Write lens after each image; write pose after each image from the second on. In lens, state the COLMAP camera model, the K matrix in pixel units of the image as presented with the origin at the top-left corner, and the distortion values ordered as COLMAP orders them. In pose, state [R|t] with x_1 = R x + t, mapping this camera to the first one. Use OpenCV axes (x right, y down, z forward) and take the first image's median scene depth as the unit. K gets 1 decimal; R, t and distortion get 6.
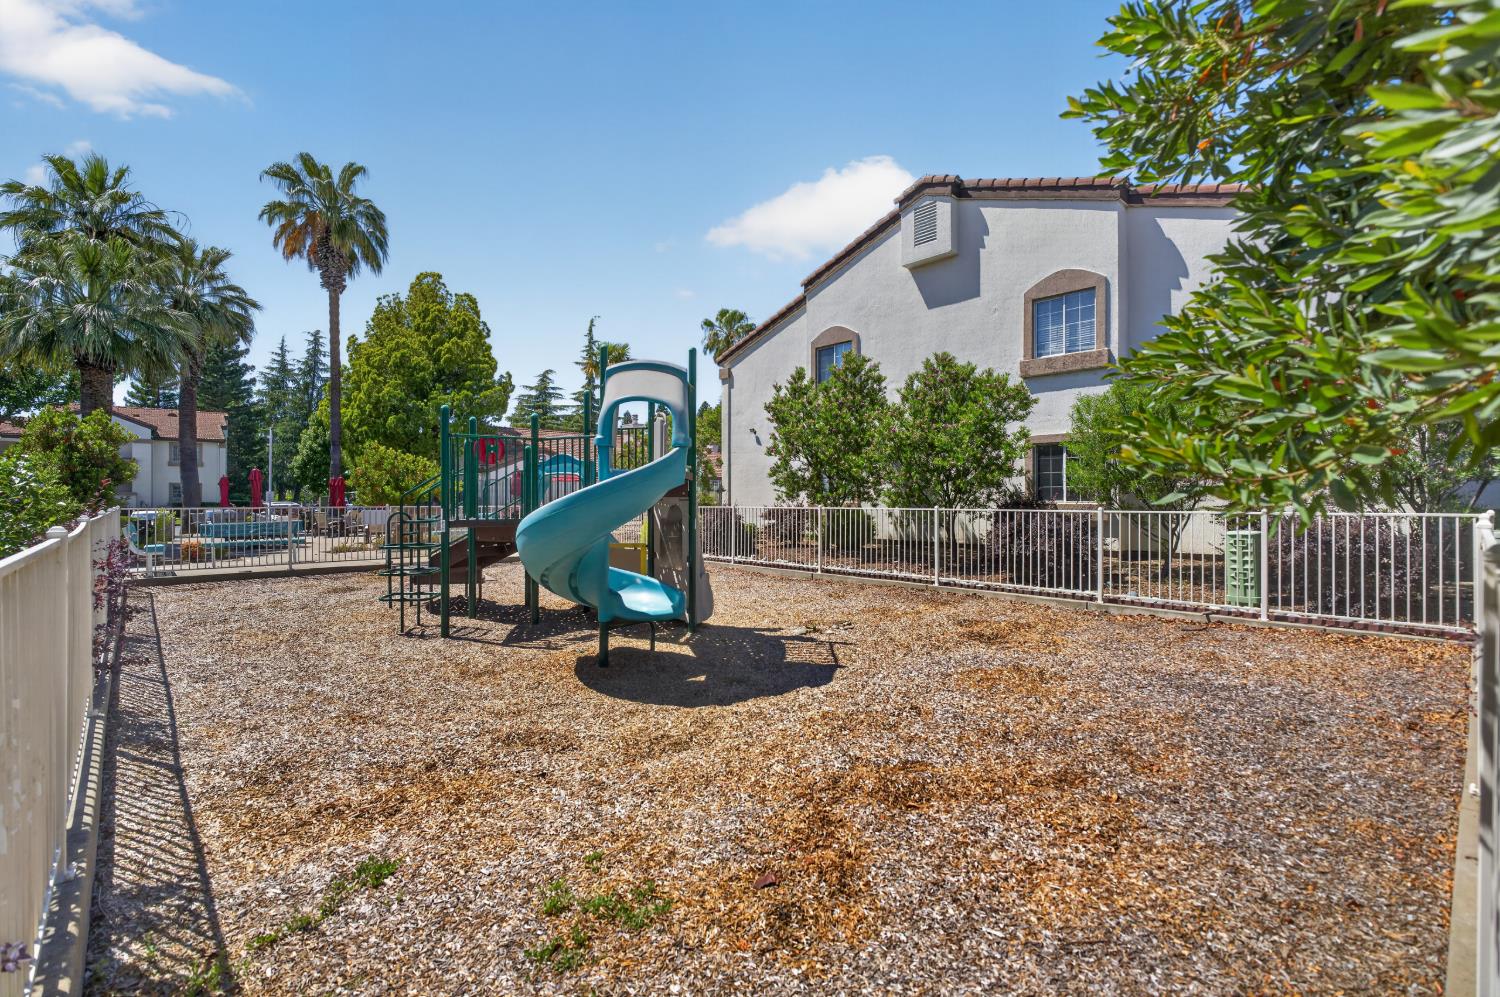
lens RADIAL K [[706.1, 0, 743.9], [0, 706.1, 508.6], [0, 0, 1]] dist [-0.002614, -0.000102]
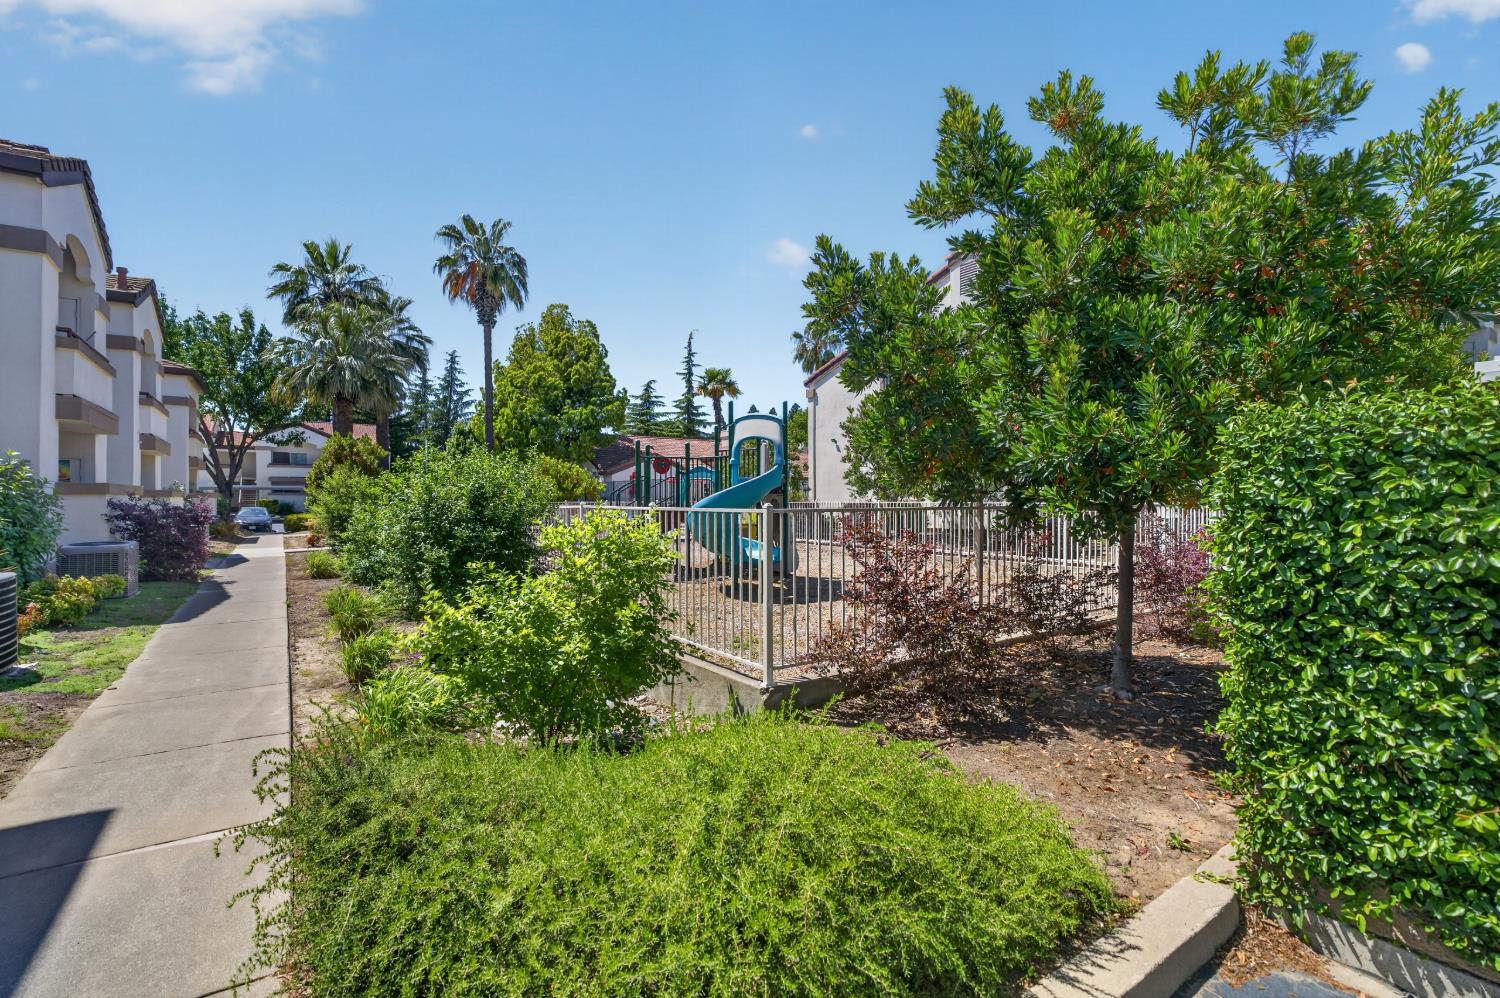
lens RADIAL K [[706.1, 0, 743.9], [0, 706.1, 509.1], [0, 0, 1]] dist [-0.002614, -0.000102]
pose [[0.991889, -0.000856, -0.127107, 0.009219], [0.001132, 0.999997, 0.002100, 0.003656], [0.127105, -0.002226, 0.991887, -0.151308]]
